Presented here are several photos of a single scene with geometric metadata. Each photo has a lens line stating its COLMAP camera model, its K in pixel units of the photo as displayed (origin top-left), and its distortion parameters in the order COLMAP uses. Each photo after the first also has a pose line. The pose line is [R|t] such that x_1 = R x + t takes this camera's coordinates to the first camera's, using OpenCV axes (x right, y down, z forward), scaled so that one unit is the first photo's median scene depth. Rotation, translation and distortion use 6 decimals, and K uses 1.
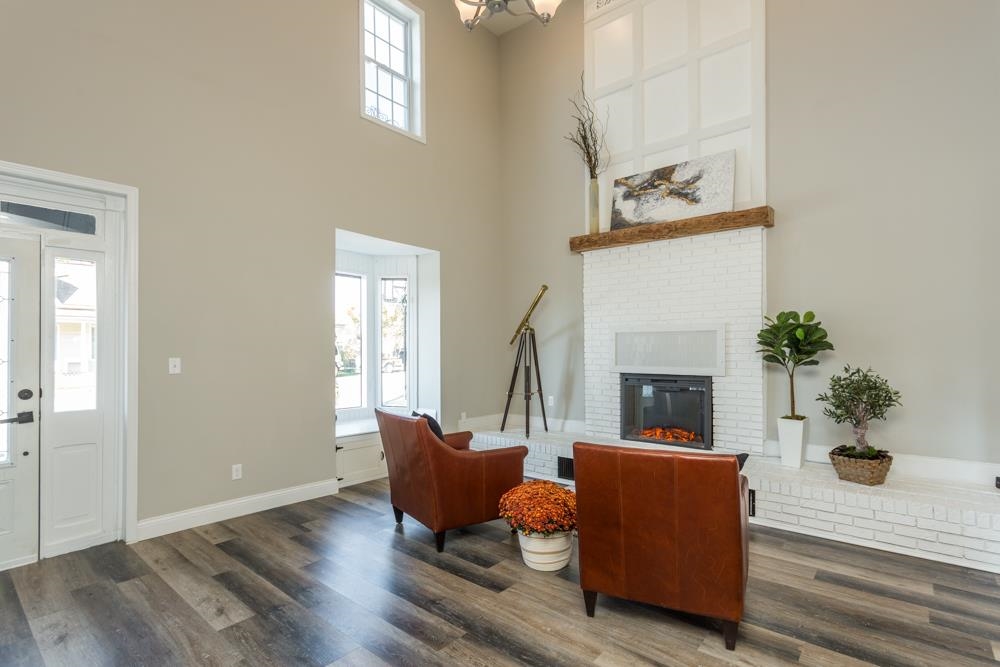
lens RADIAL K [[470.8, 0, 524.9], [0, 470.8, 343.1], [0, 0, 1]] dist [0.001097, 0.000230]
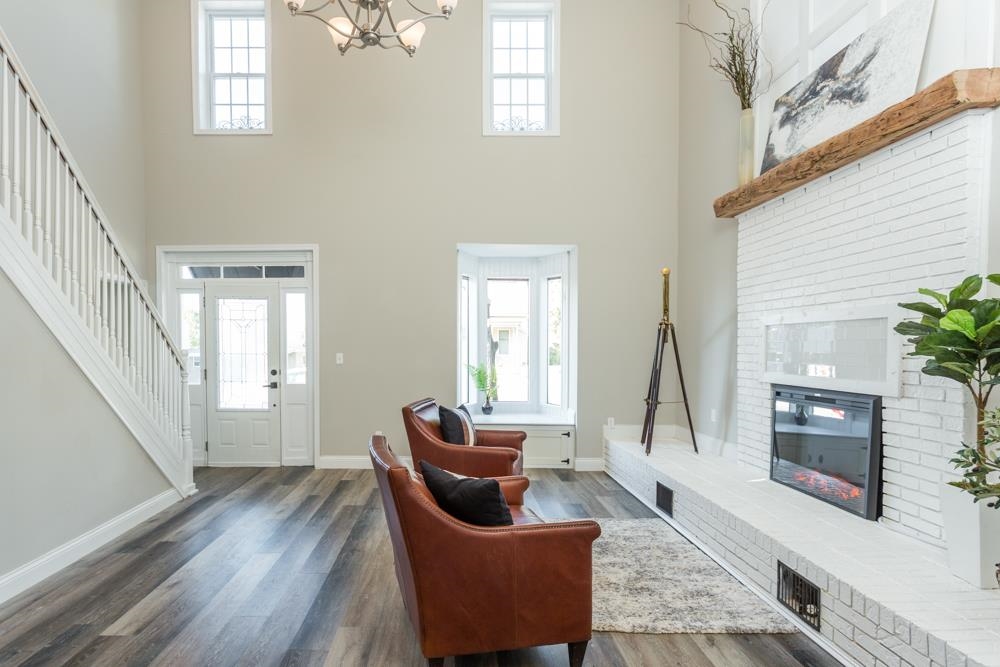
lens RADIAL K [[505.2, 0, 468.9], [0, 505.2, 359.9], [0, 0, 1]] dist [-0.001928, -0.000736]
pose [[0.639518, 0.021675, -0.768470, 0.520235], [0.006956, 0.999398, 0.033978, 0.000550], [0.768744, -0.027075, 0.638983, 0.199700]]
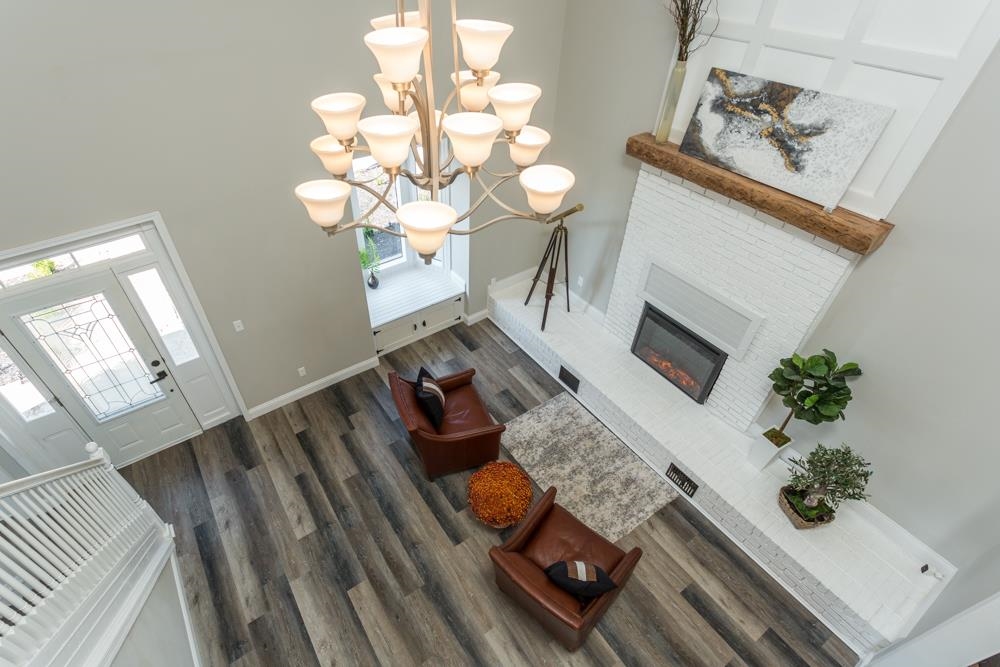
lens RADIAL K [[493.1, 0, 476.4], [0, 493.1, 331.5], [0, 0, 1]] dist [0.001756, 0.000467]
pose [[0.952754, 0.215573, -0.213983, 0.110713], [-0.017882, 0.743072, 0.668973, -0.583306], [0.303217, -0.633540, 0.711819, 0.161682]]
